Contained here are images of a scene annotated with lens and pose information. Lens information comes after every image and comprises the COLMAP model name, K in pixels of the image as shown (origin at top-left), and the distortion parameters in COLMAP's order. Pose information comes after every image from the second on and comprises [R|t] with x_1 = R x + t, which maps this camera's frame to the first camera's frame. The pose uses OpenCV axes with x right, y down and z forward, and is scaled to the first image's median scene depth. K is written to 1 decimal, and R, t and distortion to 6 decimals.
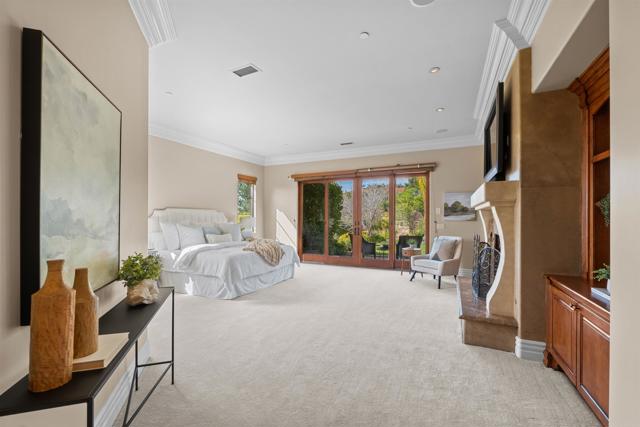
lens RADIAL K [[275.9, 0, 319.2], [0, 275.9, 217.2], [0, 0, 1]] dist [0.000890, 0.000177]
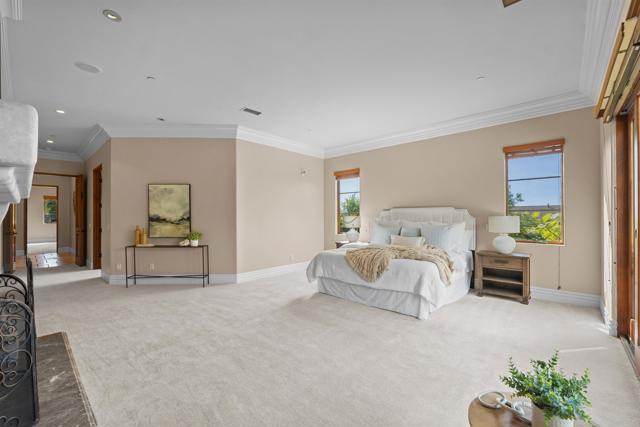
lens RADIAL K [[275.9, 0, 319.2], [0, 275.9, 217.2], [0, 0, 1]] dist [0.000890, 0.000177]
pose [[-0.280816, -0.000005, -0.959761, 0.624931], [0.007124, 0.999972, -0.002090, 0.001127], [0.959735, -0.007424, -0.280809, 1.115405]]
